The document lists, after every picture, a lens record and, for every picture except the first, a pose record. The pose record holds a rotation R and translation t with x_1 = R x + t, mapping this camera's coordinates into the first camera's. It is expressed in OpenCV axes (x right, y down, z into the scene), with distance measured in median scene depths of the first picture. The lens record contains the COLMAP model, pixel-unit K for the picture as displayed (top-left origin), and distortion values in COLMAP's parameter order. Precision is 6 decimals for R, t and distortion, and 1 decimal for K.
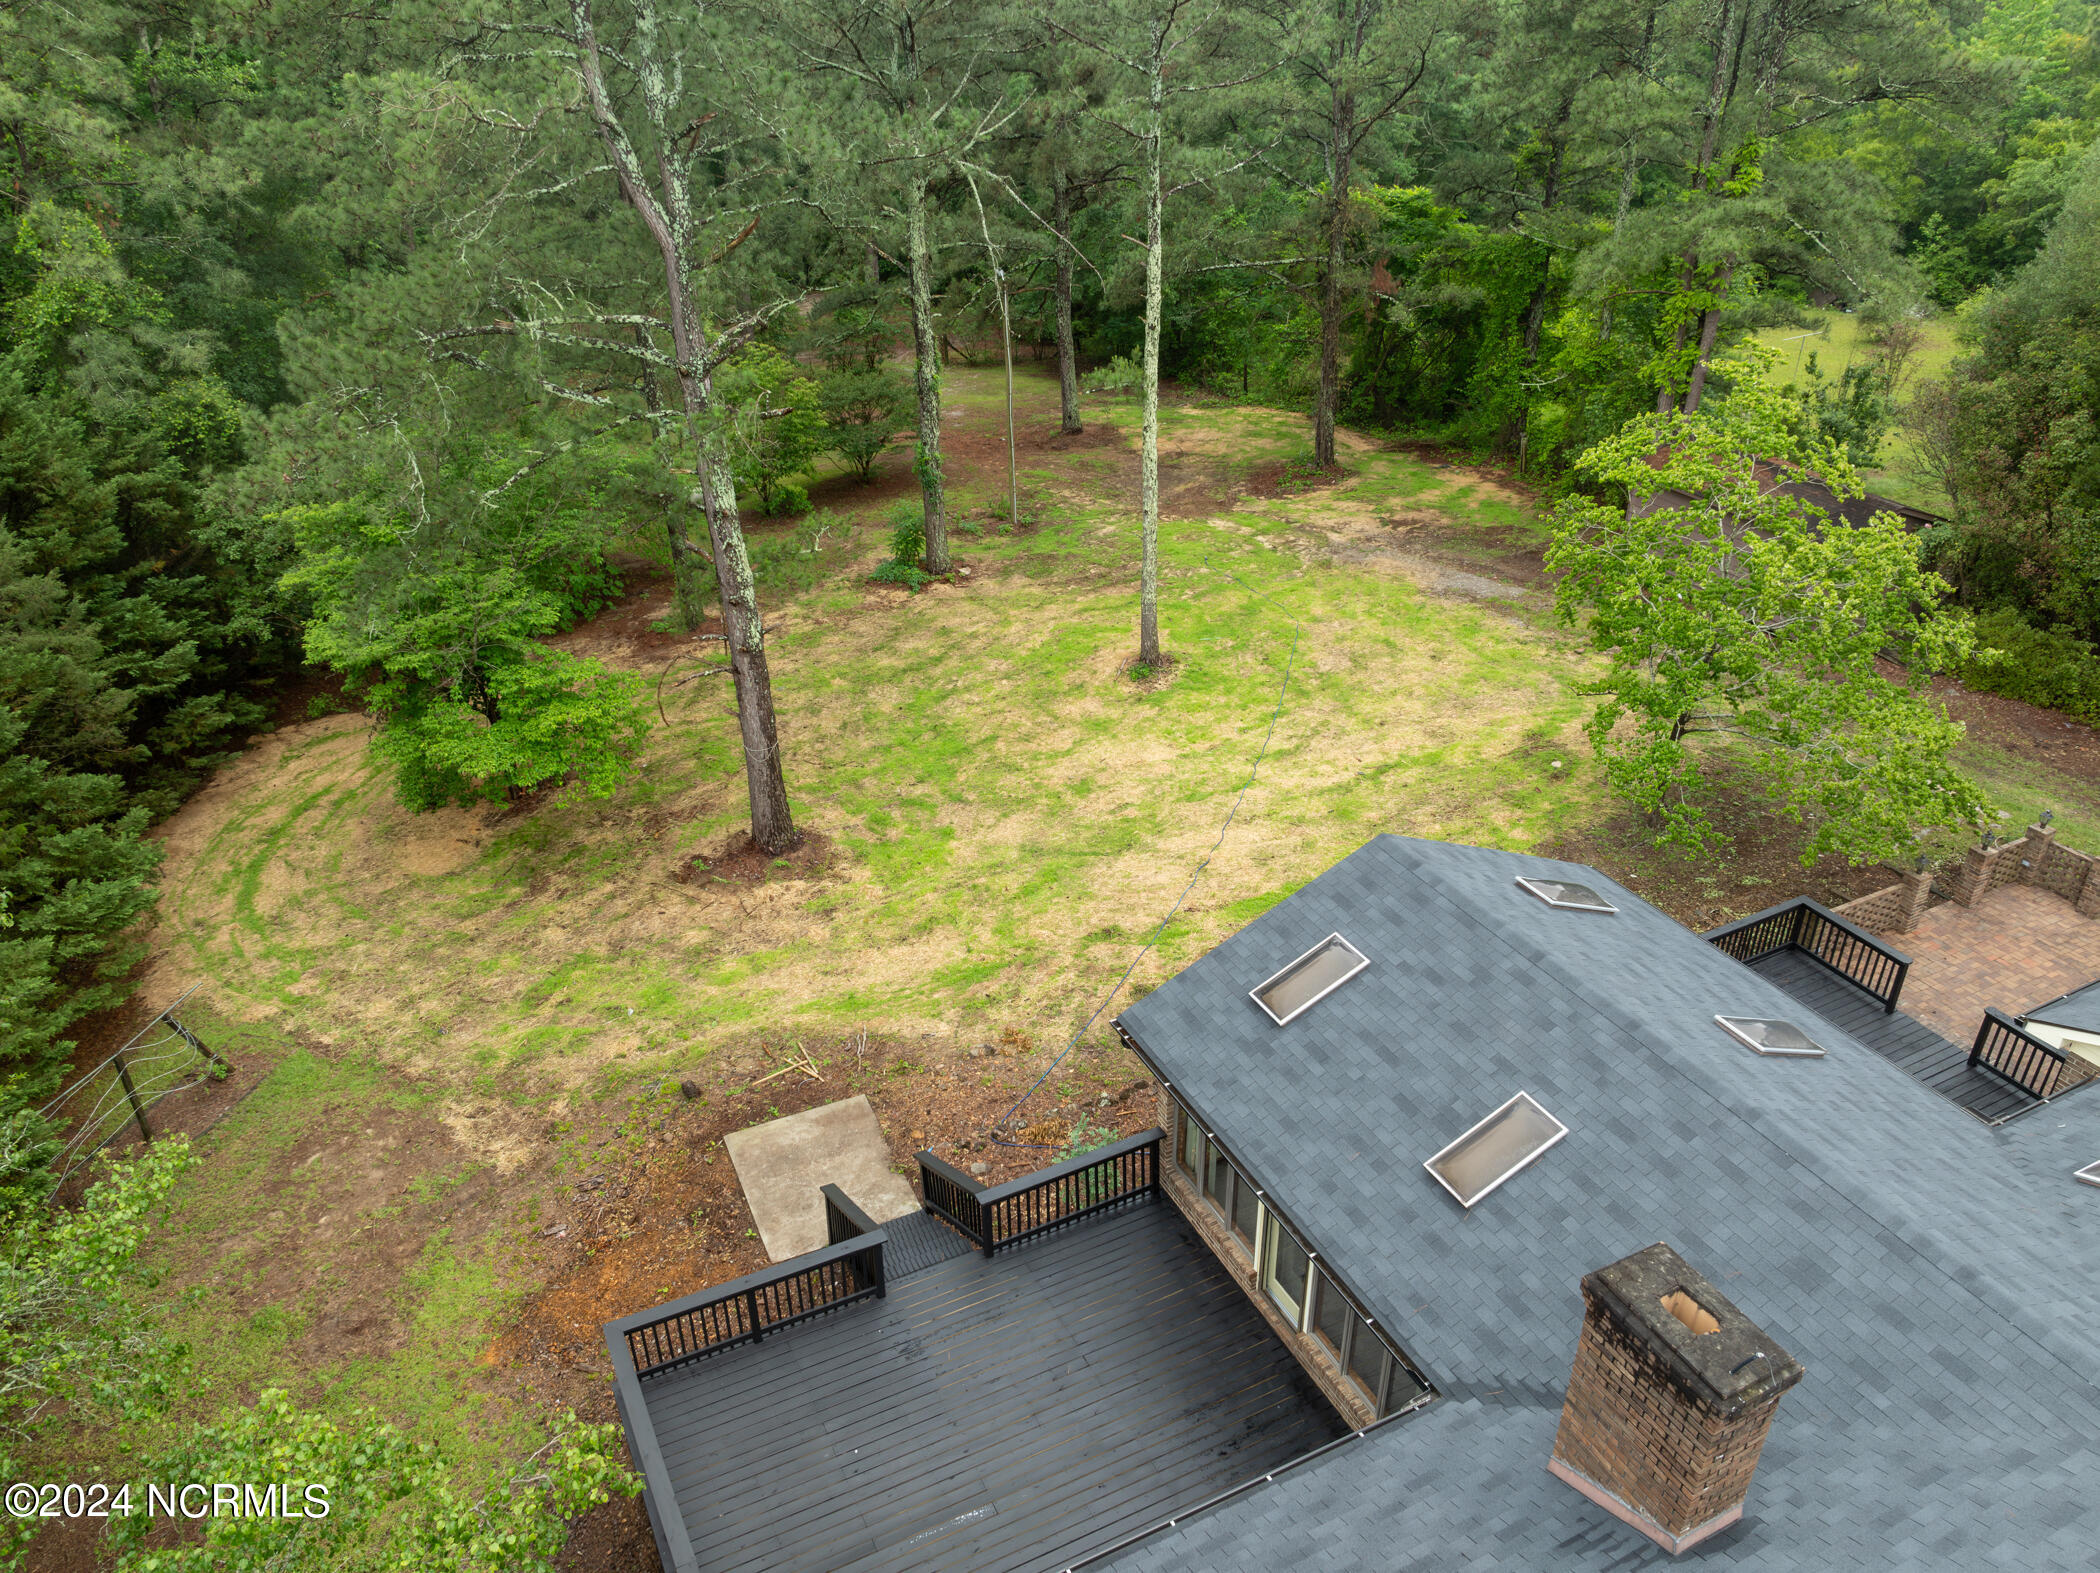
lens RADIAL K [[1477.7, 0, 1057.1], [0, 1477.7, 798.9], [0, 0, 1]] dist [-0.046883, 0.015849]
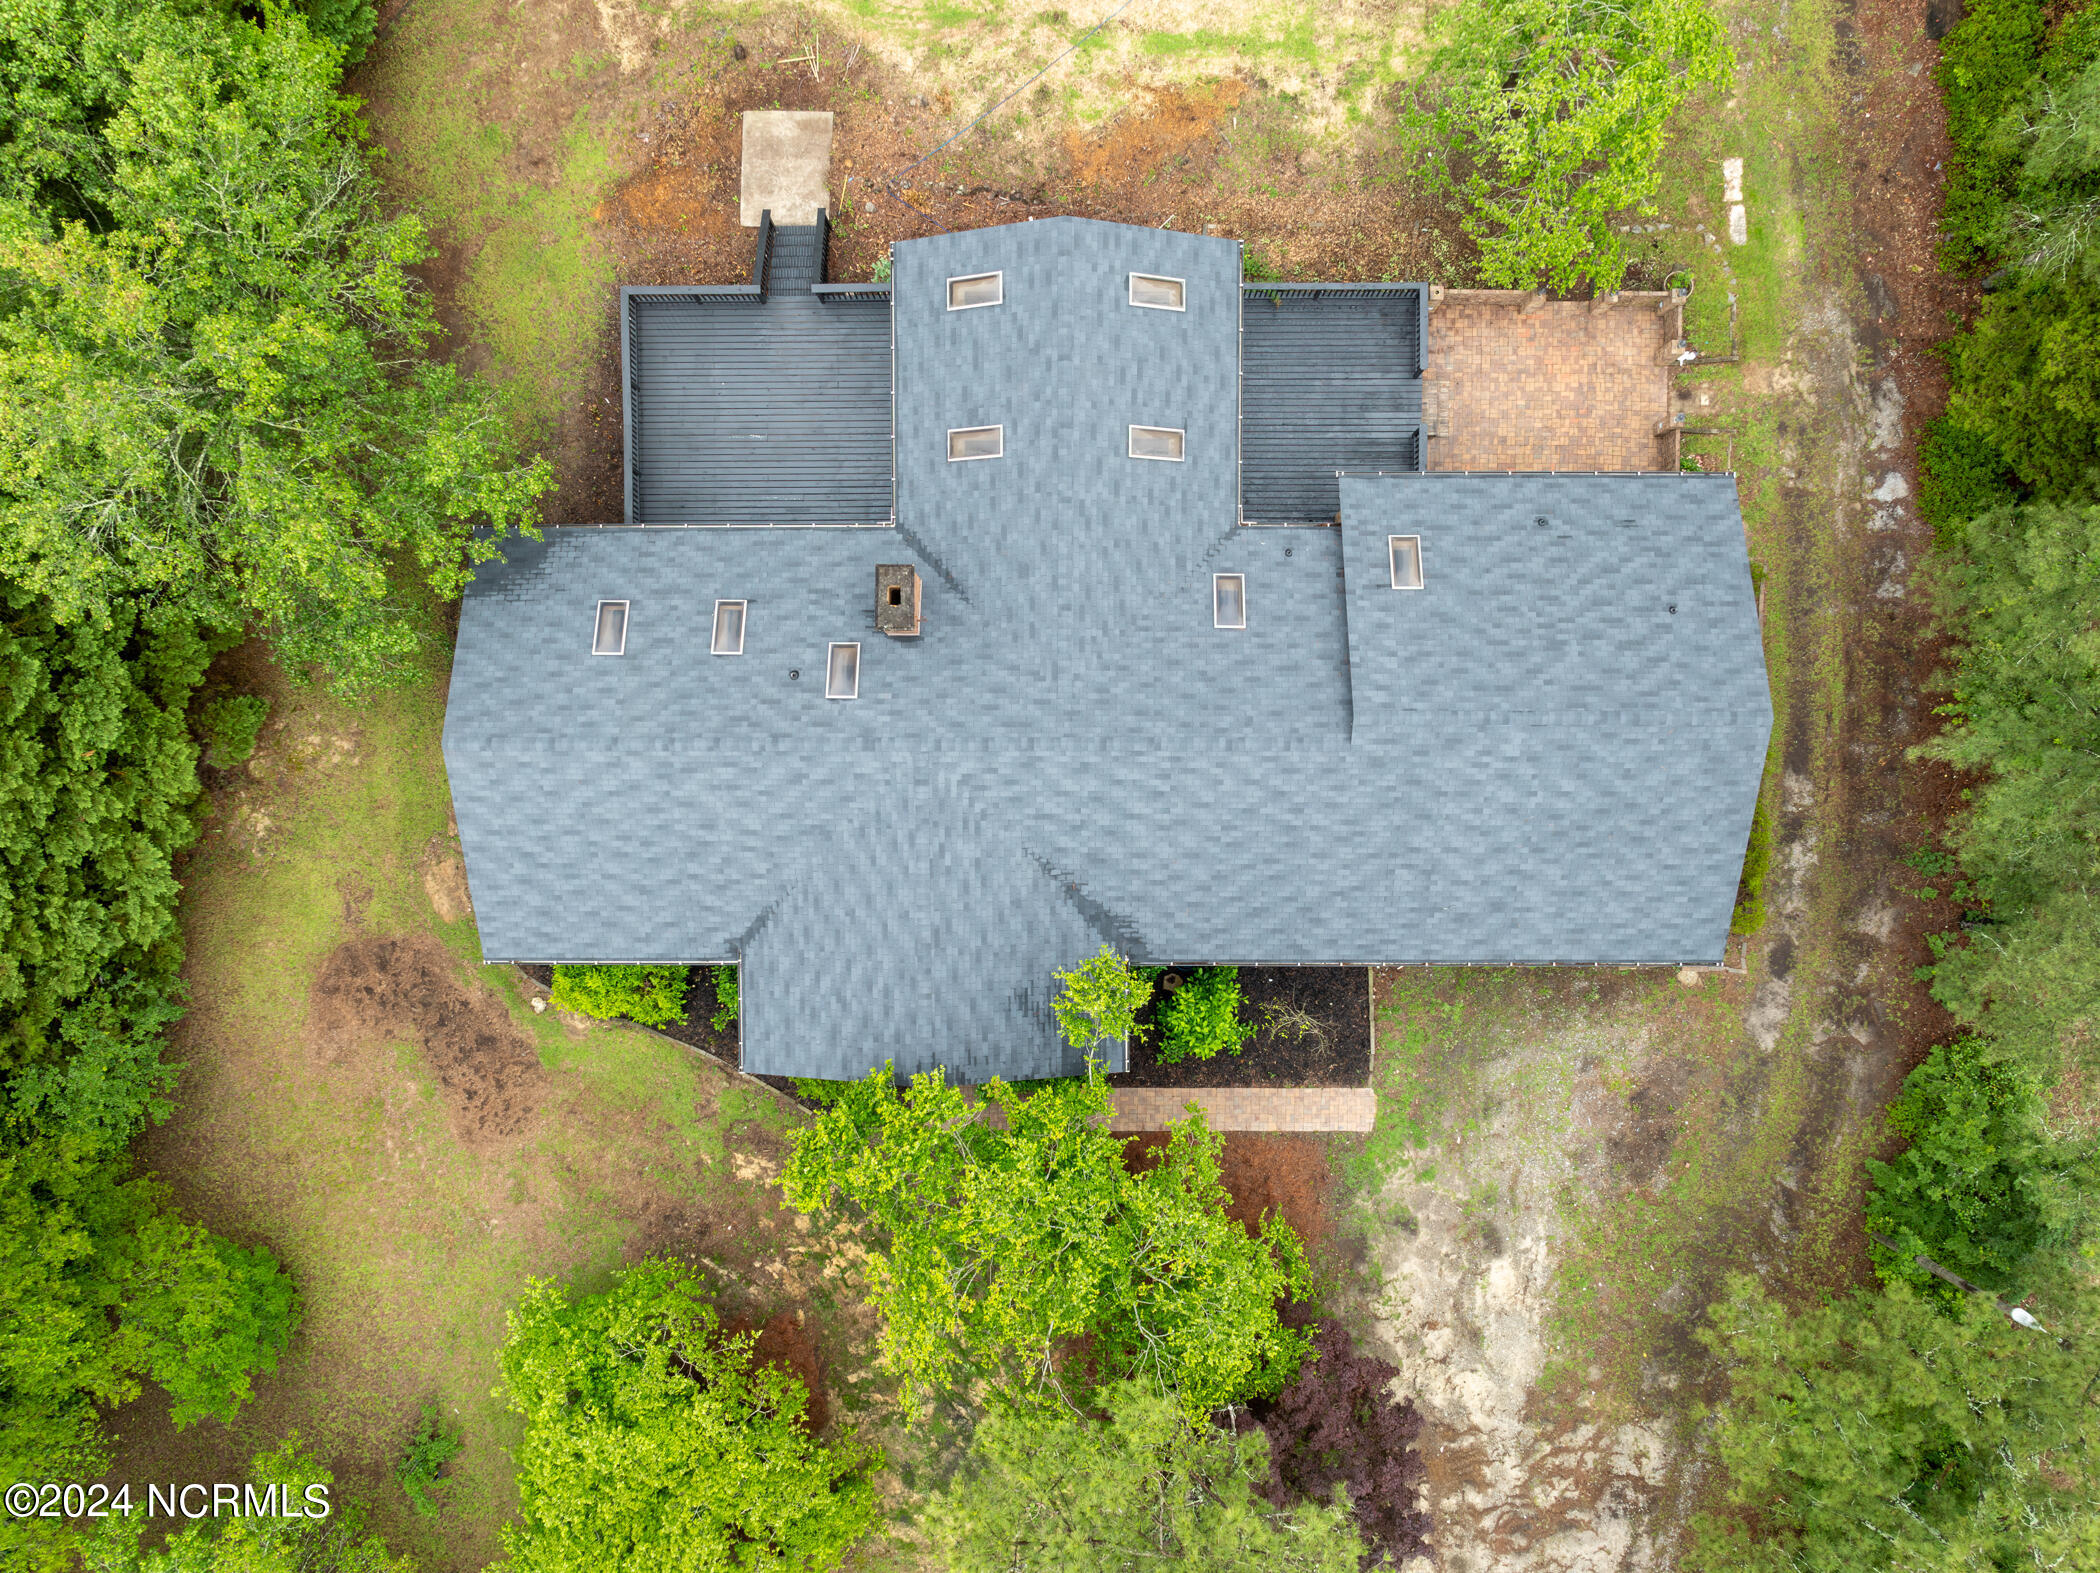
lens RADIAL K [[1477.7, 0, 1073.1], [0, 1477.7, 856.2], [0, 0, 1]] dist [-0.046883, 0.015849]
pose [[0.896993, 0.440630, 0.035333, 0.284603], [-0.219083, 0.373715, 0.901299, -0.695171], [0.383935, -0.816200, 0.431754, -0.168477]]
